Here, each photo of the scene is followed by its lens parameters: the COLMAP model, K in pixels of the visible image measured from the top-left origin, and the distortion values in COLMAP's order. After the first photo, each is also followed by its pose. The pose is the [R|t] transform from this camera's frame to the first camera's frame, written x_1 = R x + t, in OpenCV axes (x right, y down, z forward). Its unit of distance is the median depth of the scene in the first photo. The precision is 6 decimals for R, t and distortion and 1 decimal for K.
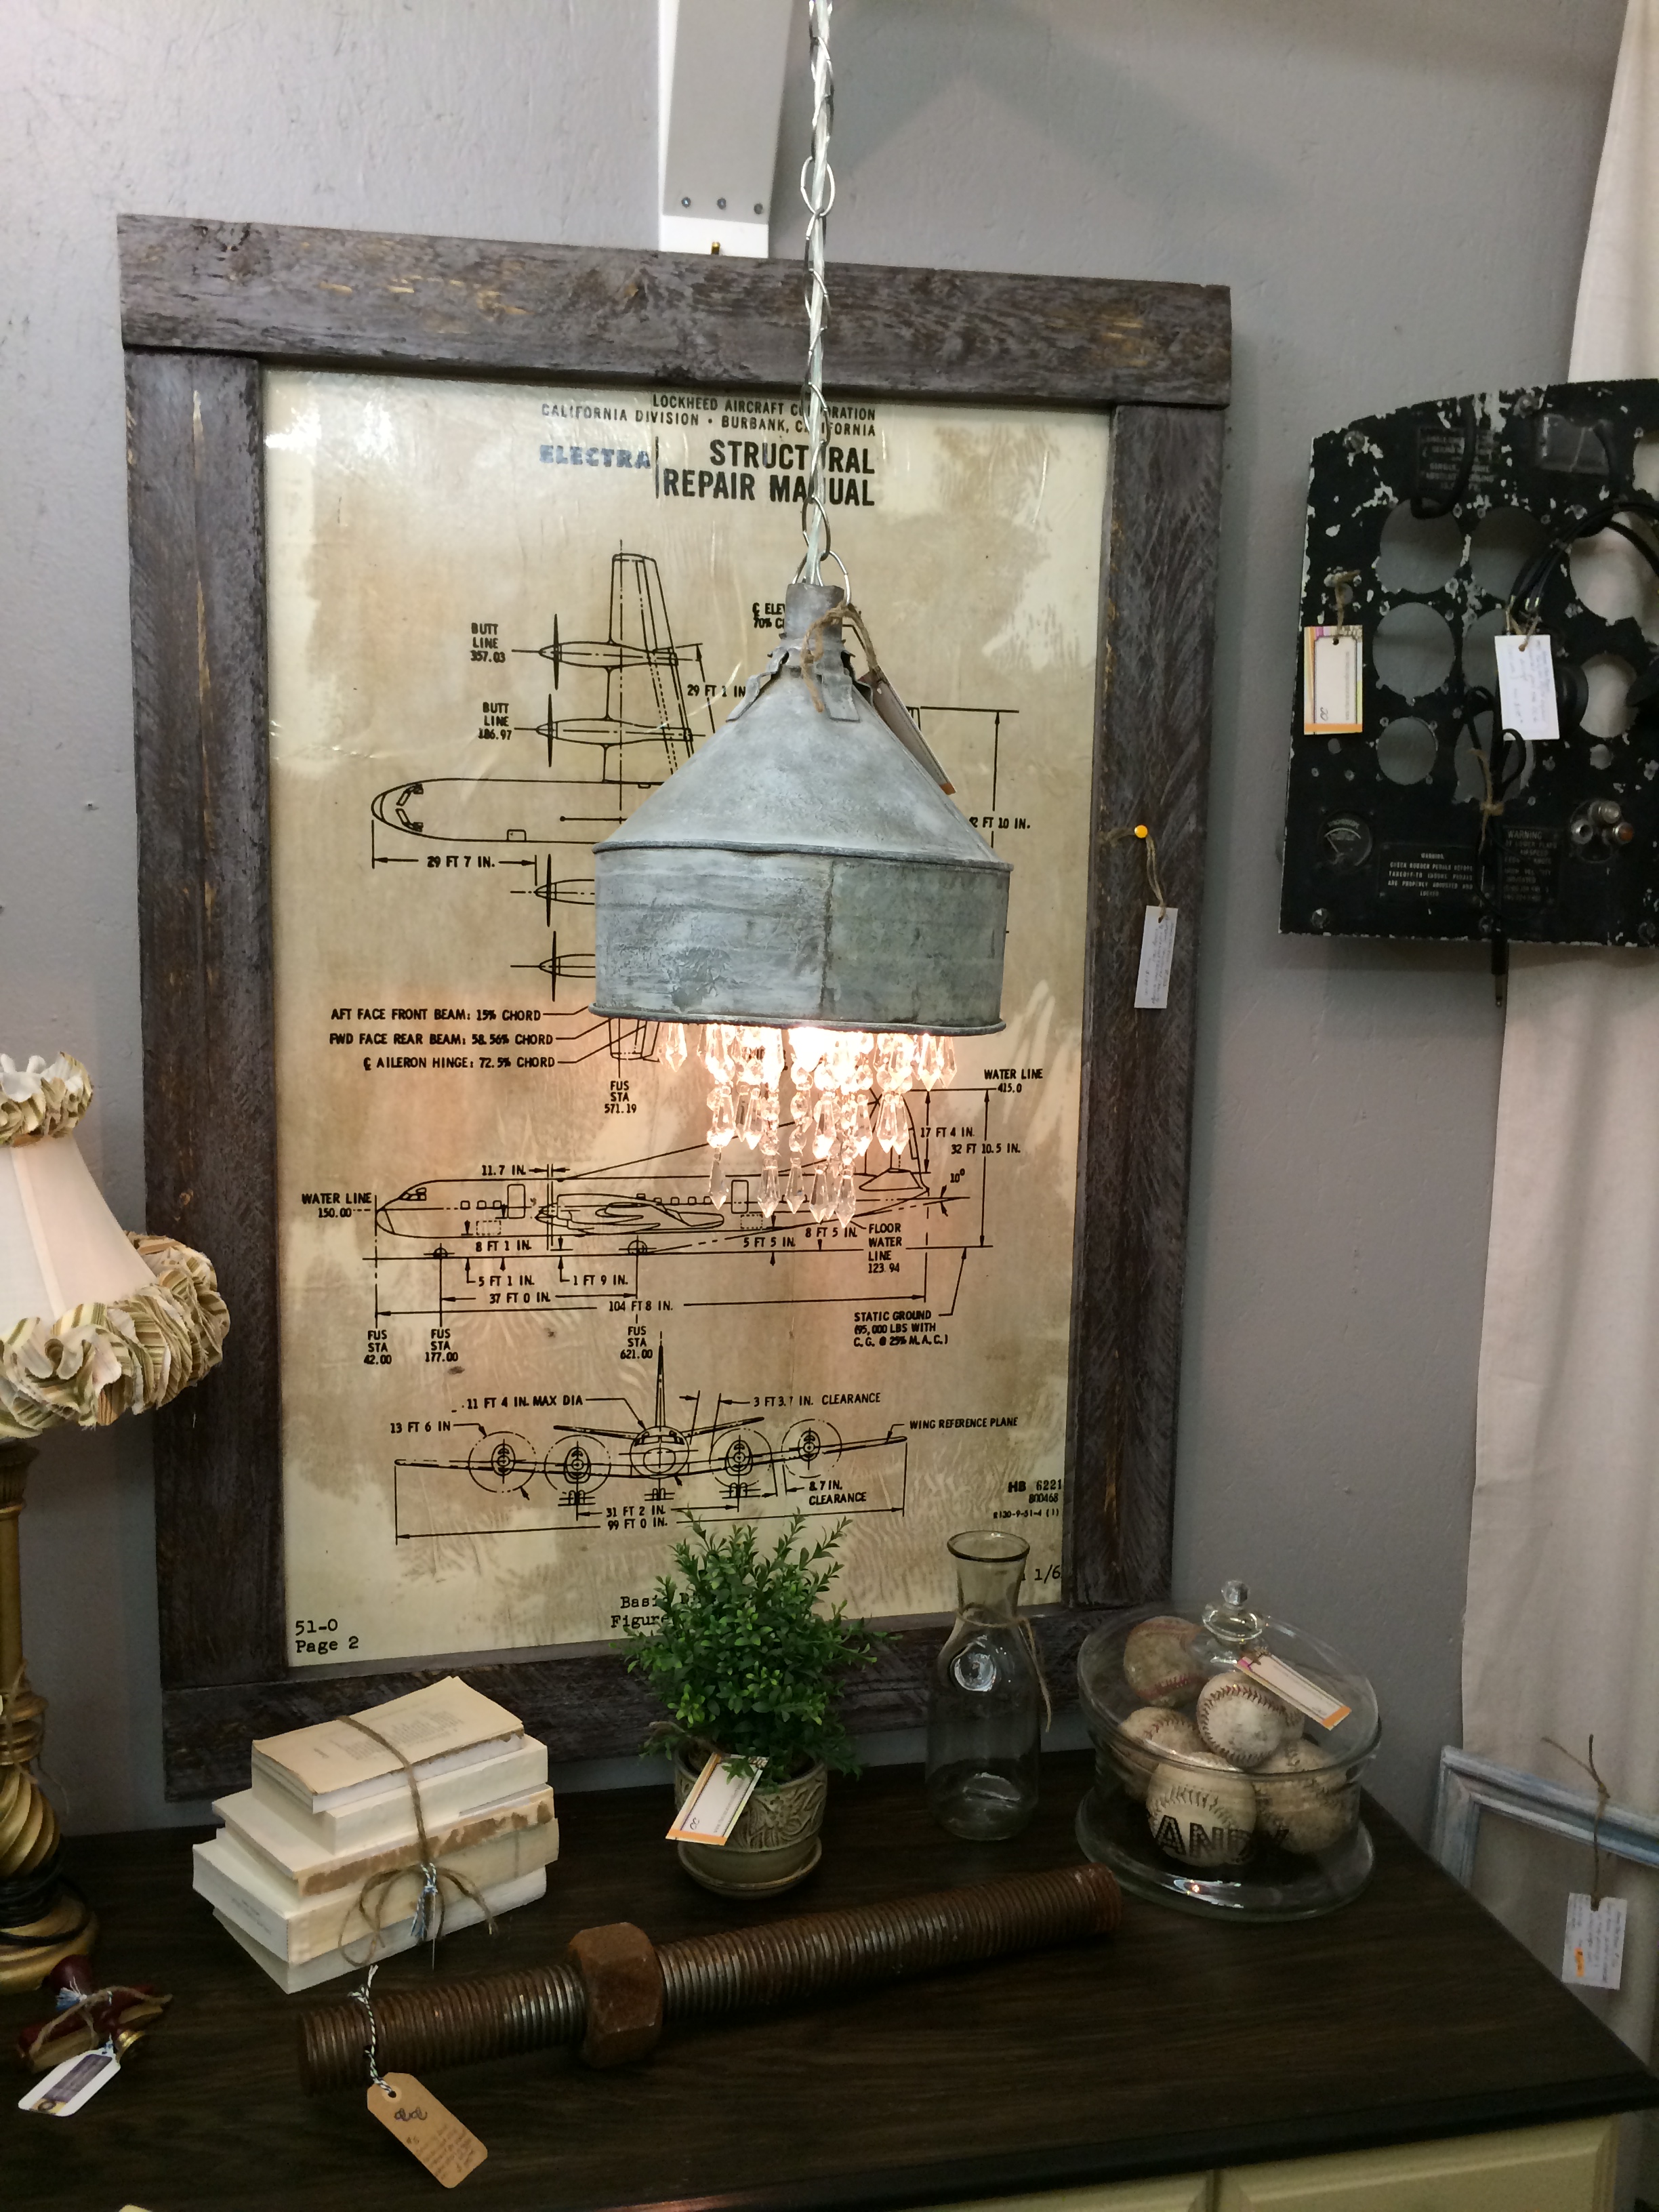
lens RADIAL K [[1901.7, 0, 829.7], [0, 1901.7, 1099.4], [0, 0, 1]] dist [0.080976, -0.117746]
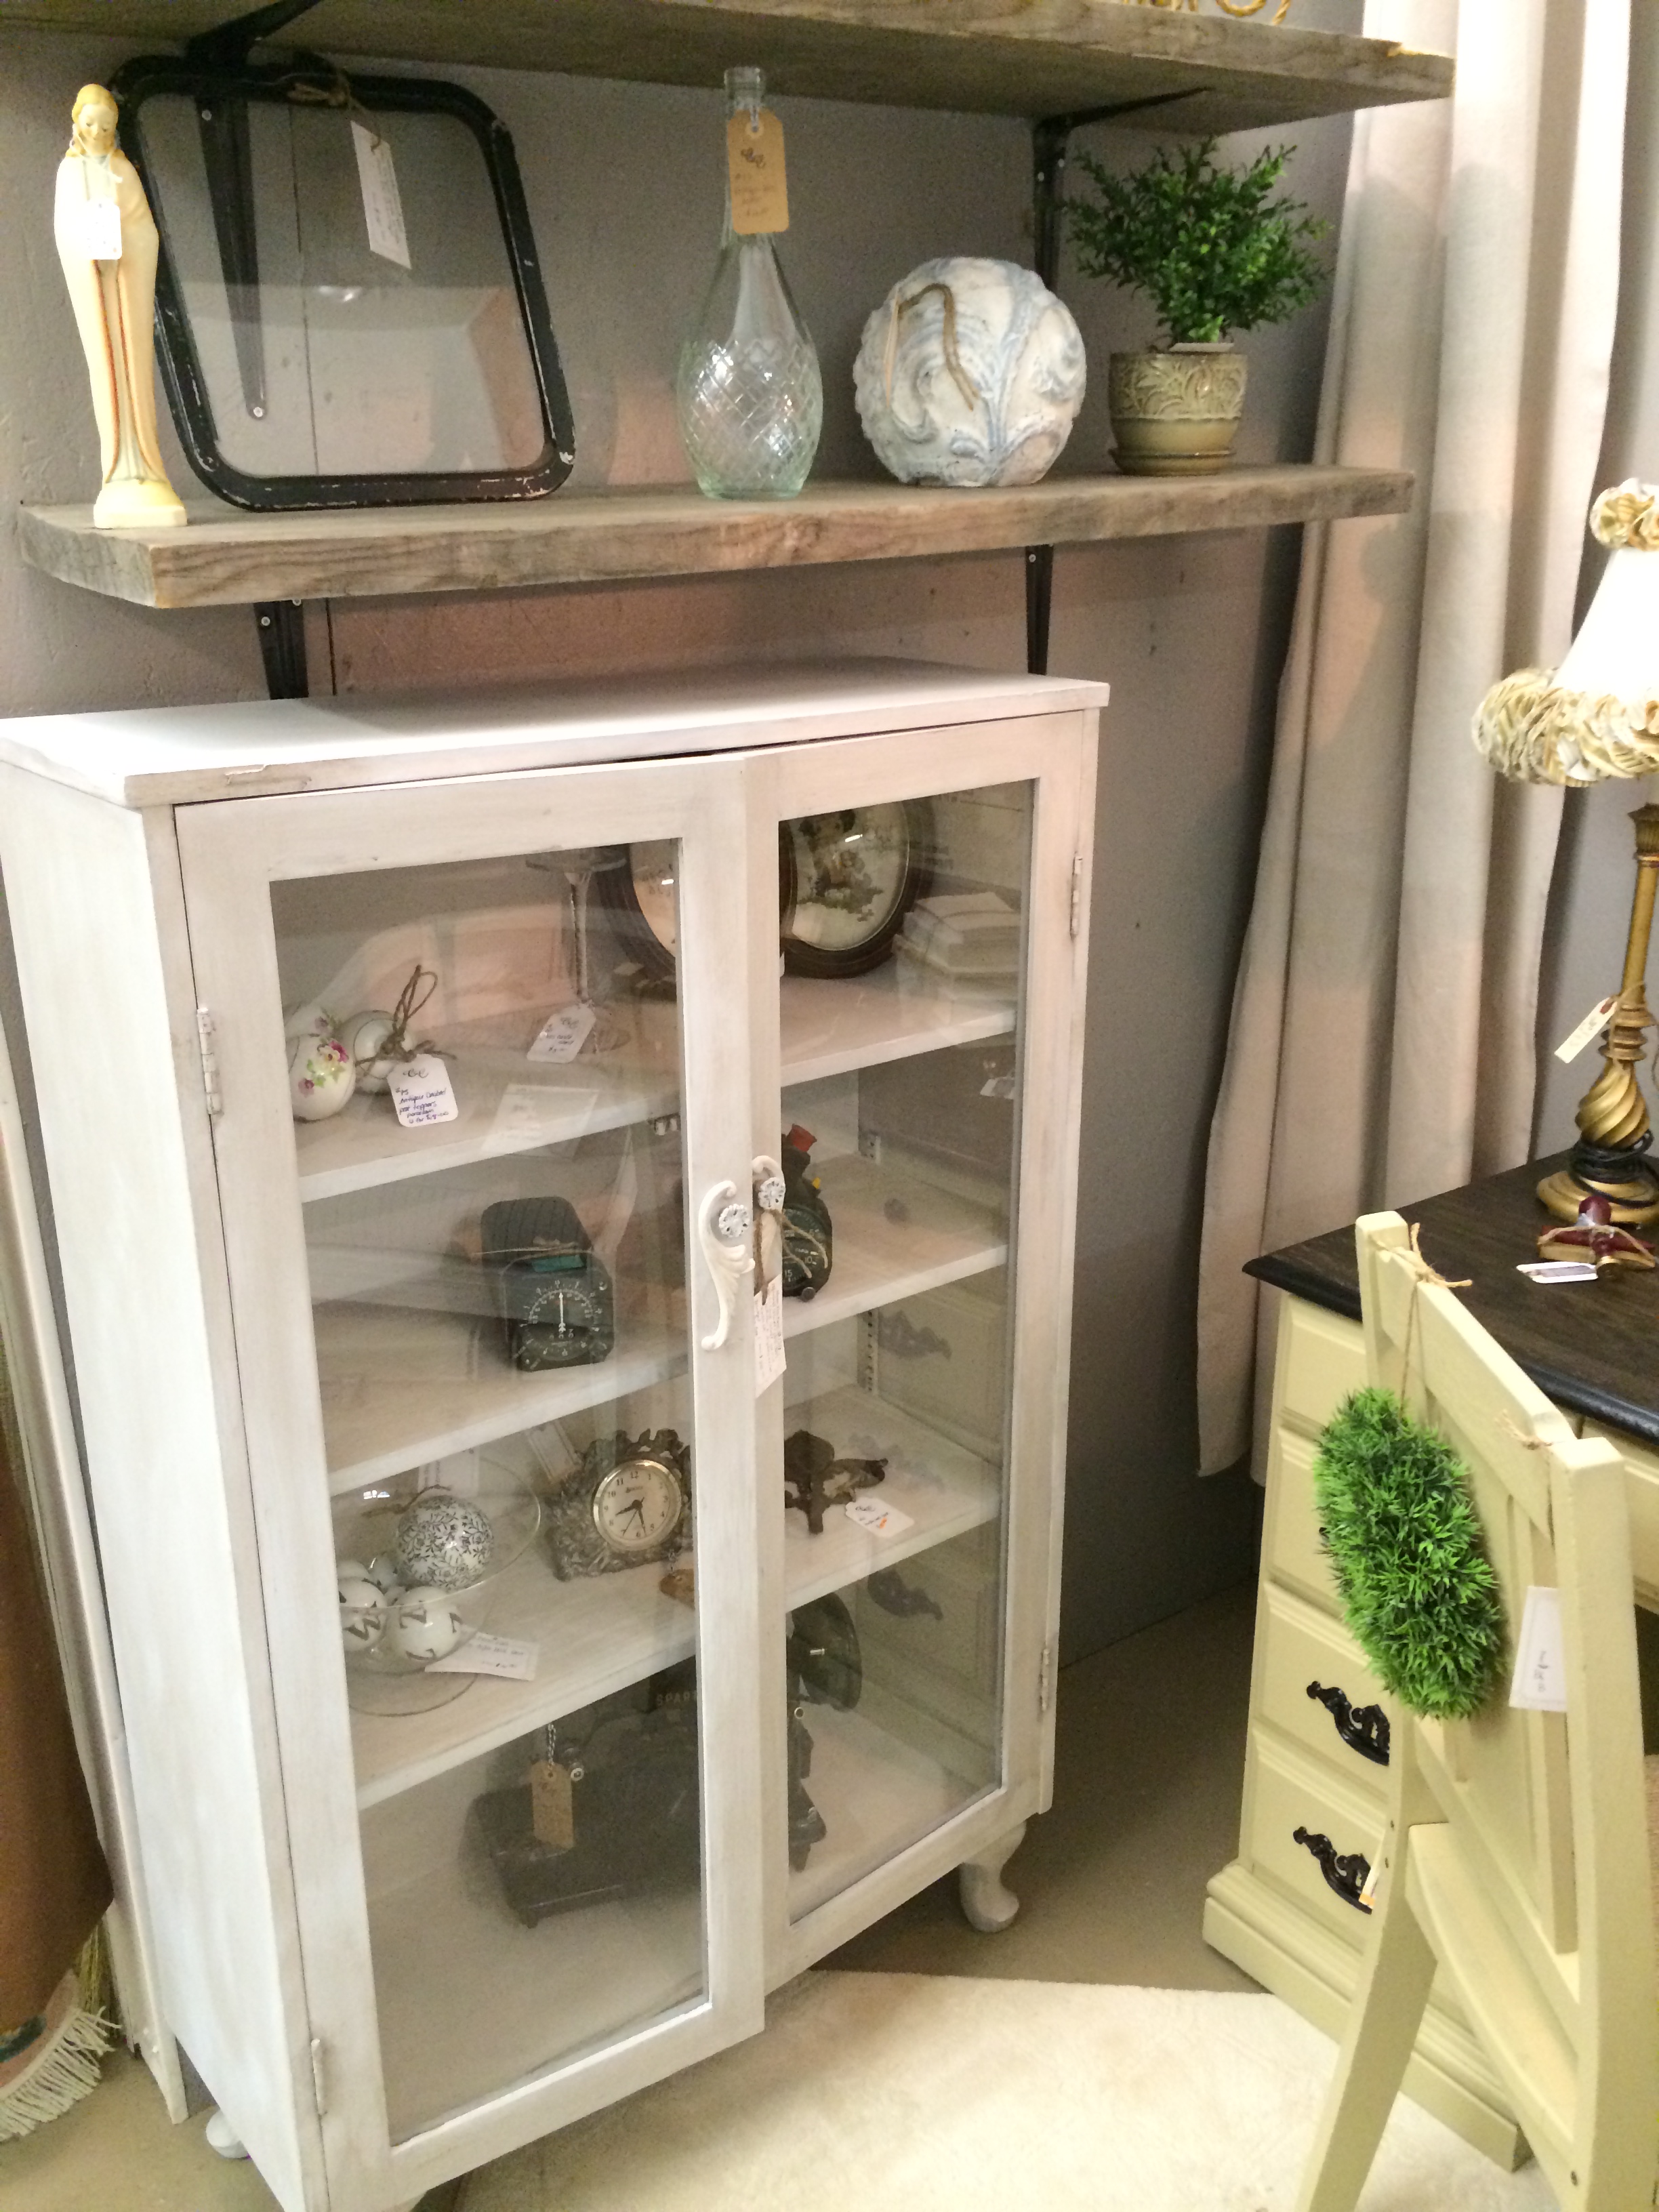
lens RADIAL K [[1901.7, 0, 817.7], [0, 1901.7, 1109.5], [0, 0, 1]] dist [0.080976, -0.117746]
pose [[0.421377, 0.274315, -0.864403, 0.396799], [-0.098792, 0.961368, 0.256927, 0.085253], [0.901488, -0.022867, 0.432199, -0.029571]]
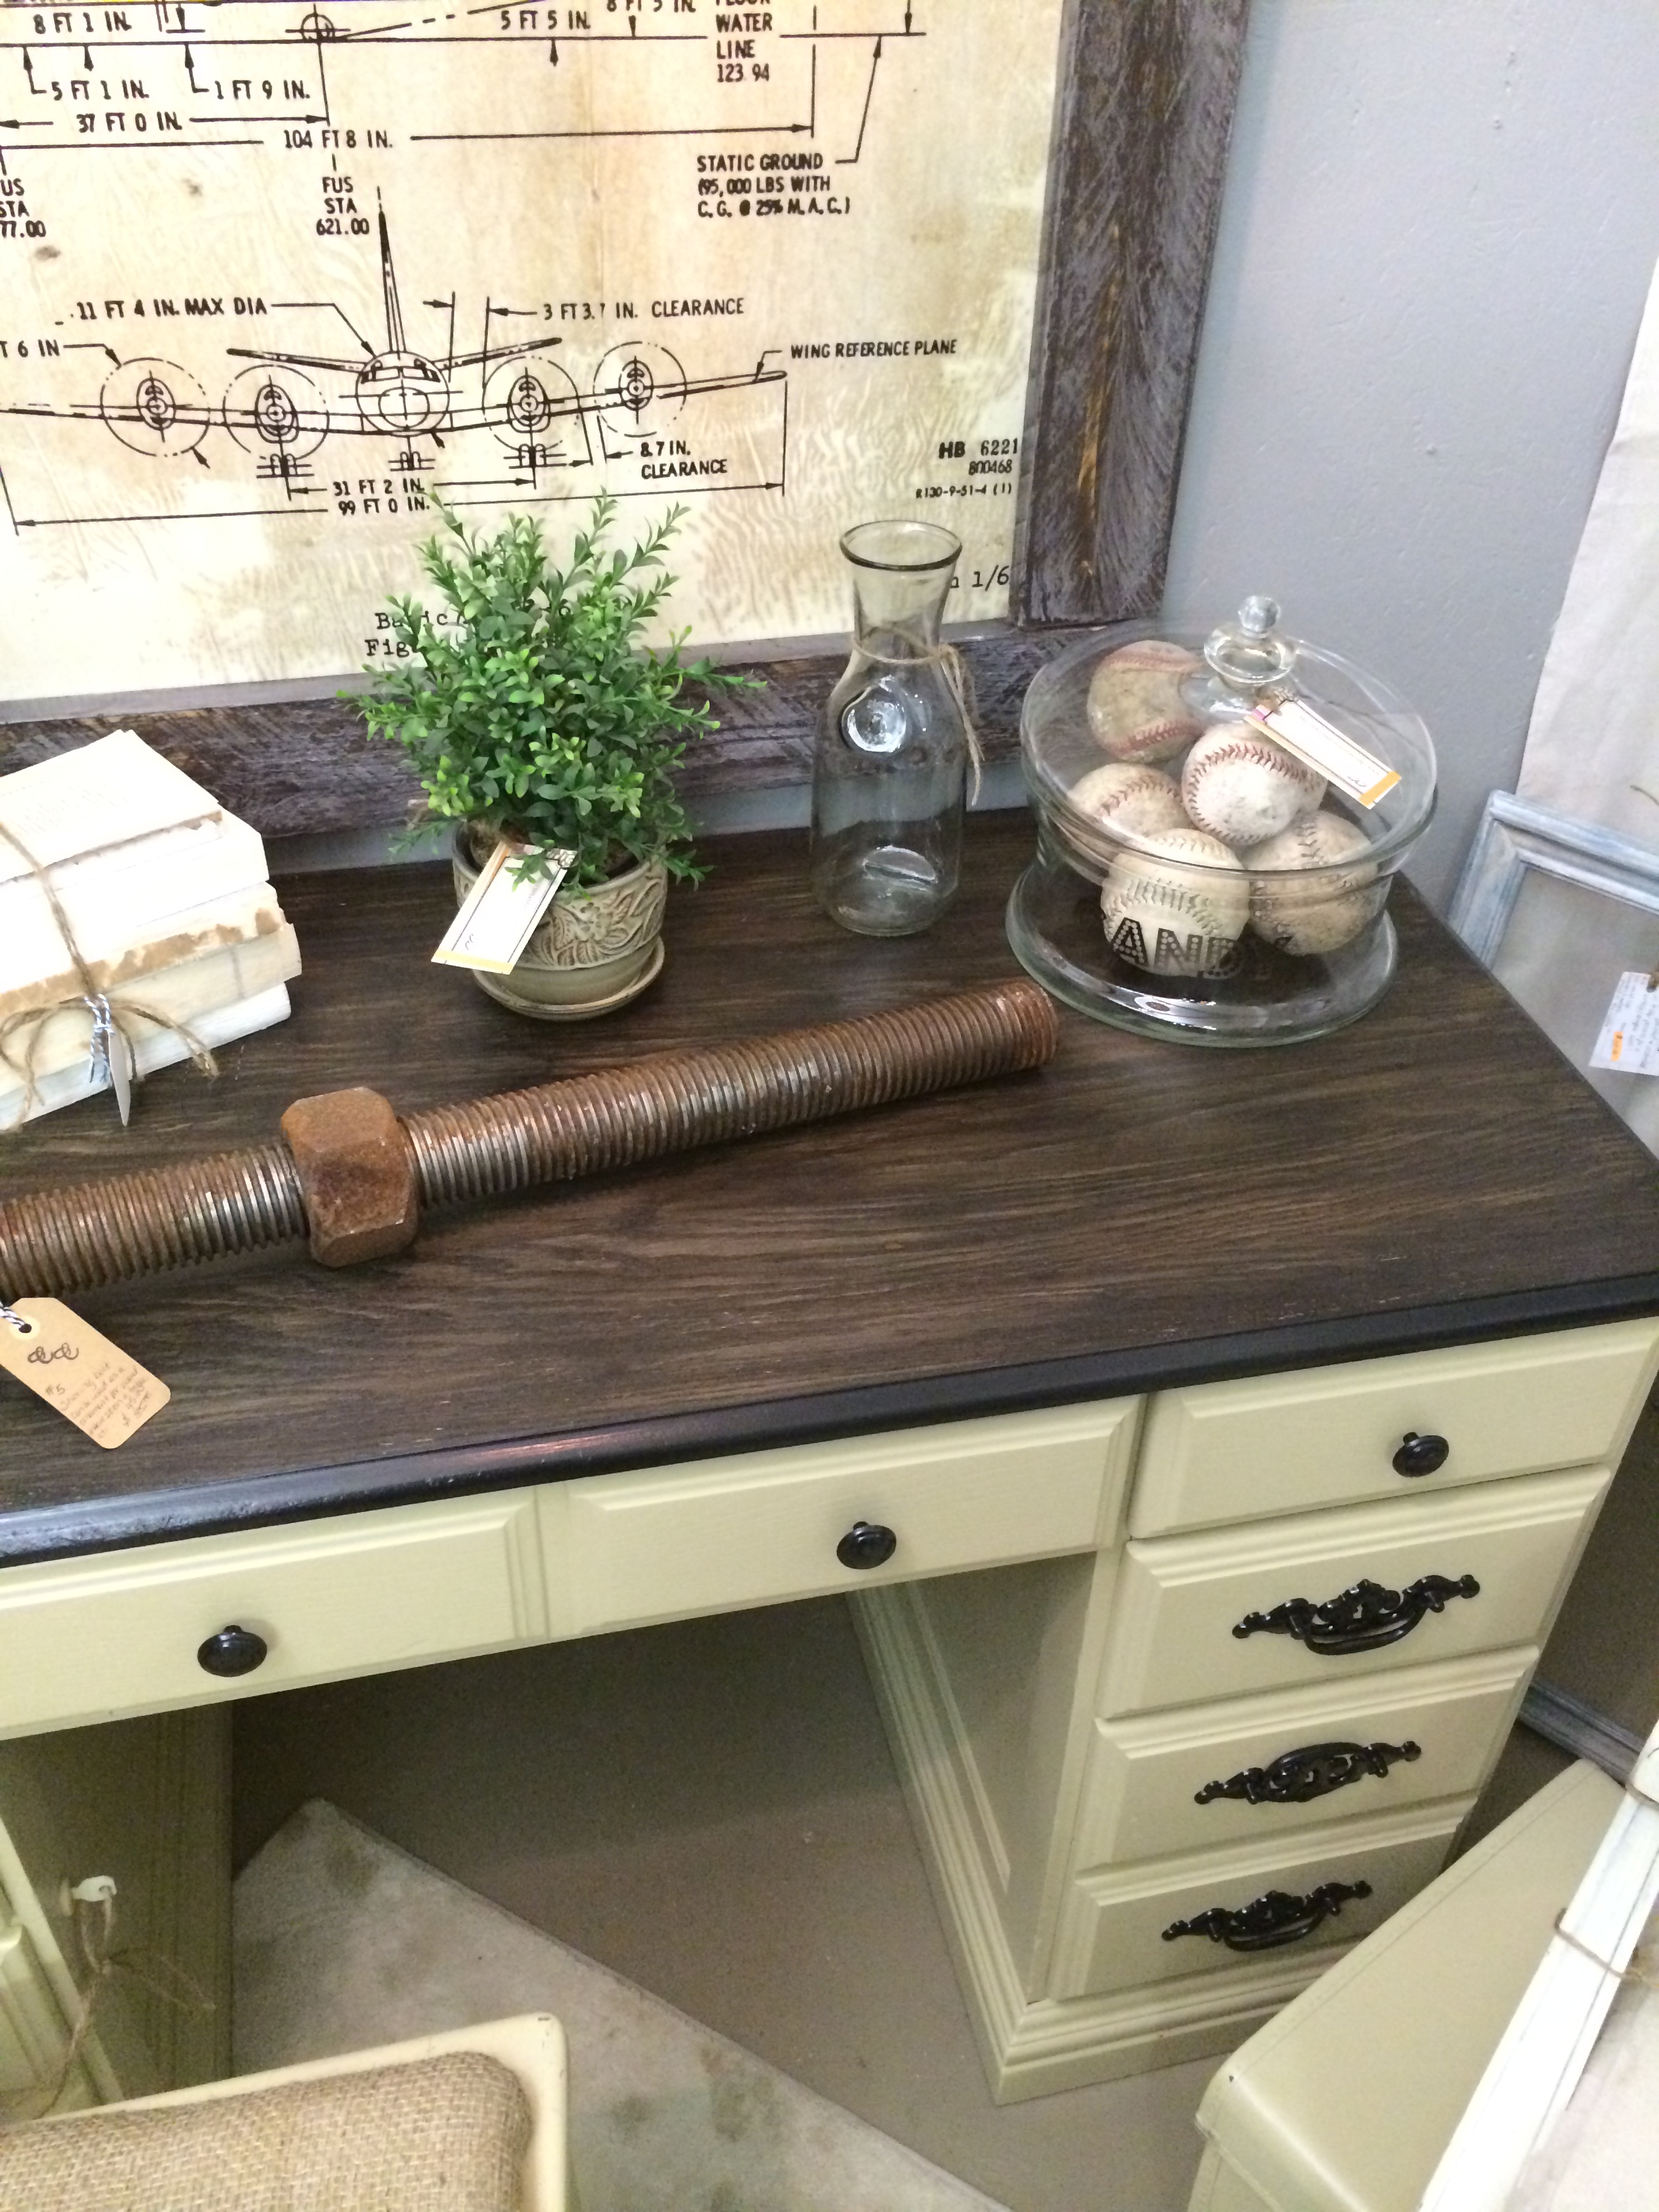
lens RADIAL K [[1901.7, 0, 832.5], [0, 1901.7, 1118.3], [0, 0, 1]] dist [0.080976, -0.117746]
pose [[0.999902, -0.003172, 0.013638, 0.048347], [-0.004394, 0.853737, 0.520686, 0.054349], [-0.013295, -0.520695, 0.853640, 0.313632]]
